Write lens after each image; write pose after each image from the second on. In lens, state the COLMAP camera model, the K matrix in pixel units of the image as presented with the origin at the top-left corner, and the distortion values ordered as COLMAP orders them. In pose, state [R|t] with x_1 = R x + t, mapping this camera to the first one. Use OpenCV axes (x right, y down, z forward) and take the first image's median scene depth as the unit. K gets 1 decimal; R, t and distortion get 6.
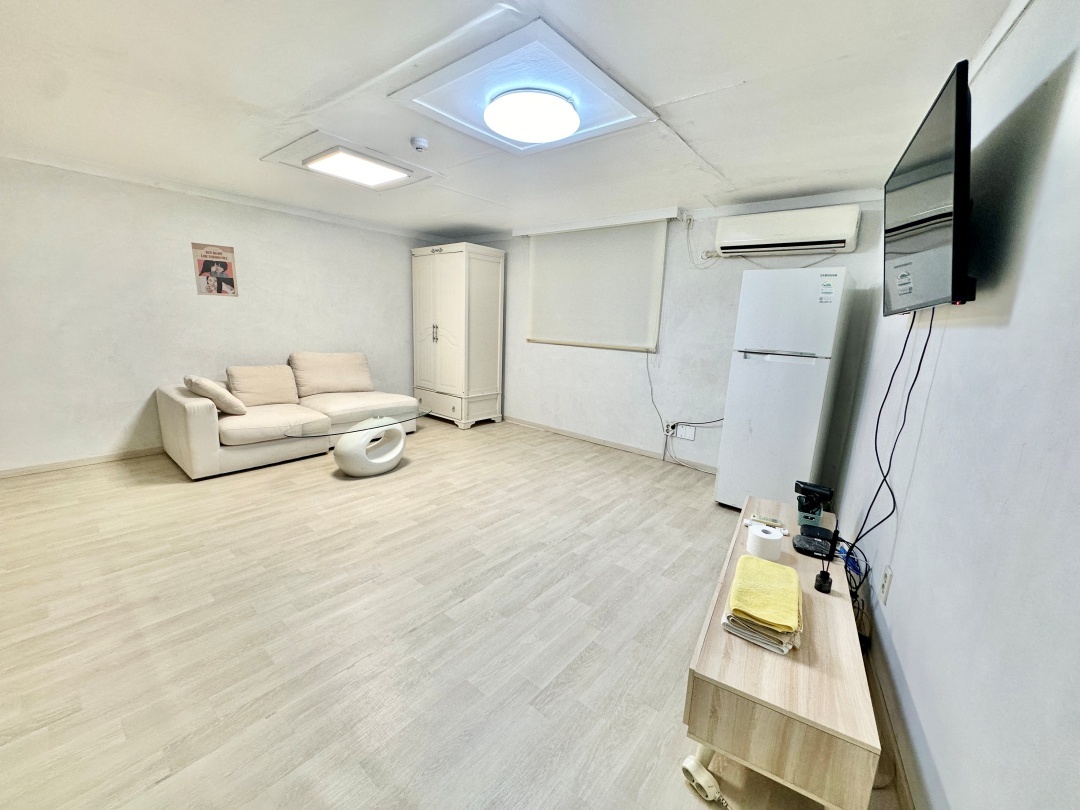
lens RADIAL K [[429.4, 0, 536.1], [0, 429.4, 403.5], [0, 0, 1]] dist [-0.001279, 0.004309]
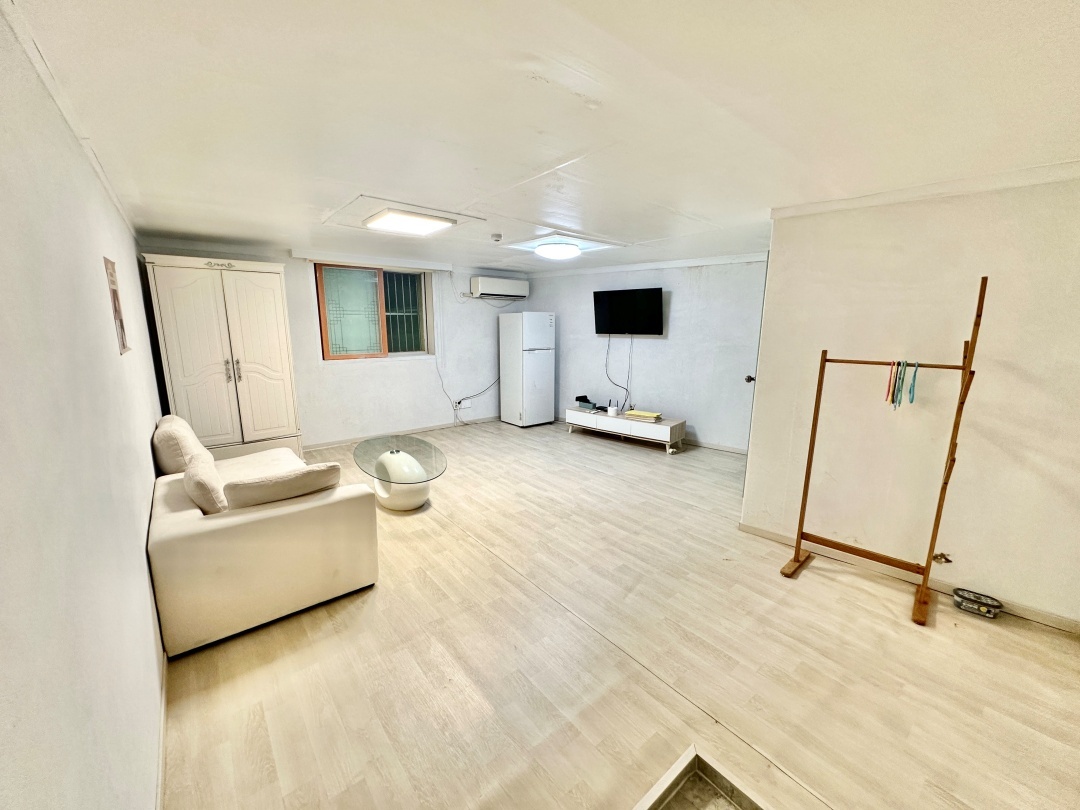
lens RADIAL K [[429.4, 0, 536.1], [0, 429.4, 403.5], [0, 0, 1]] dist [-0.001279, 0.004309]
pose [[0.186836, -0.226337, 0.955962, -1.395344], [0.192712, 0.962635, 0.190252, -0.231663], [-0.963304, 0.148680, 0.223472, 0.477128]]
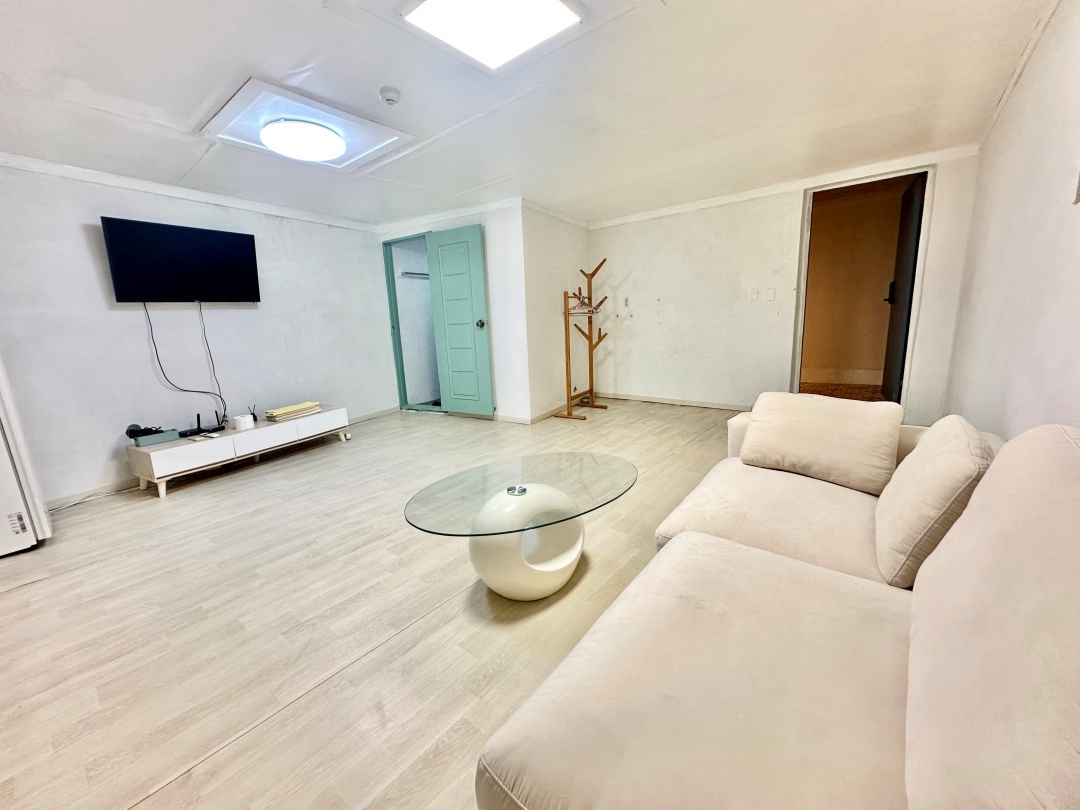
lens RADIAL K [[431.4, 0, 536.9], [0, 431.4, 406.2], [0, 0, 1]] dist [-0.000923, -0.000246]
pose [[-0.999922, 0.003819, -0.011926, -0.427772], [-0.001082, 0.922454, 0.386105, -0.276769], [0.012476, 0.386088, -0.922378, 1.577426]]
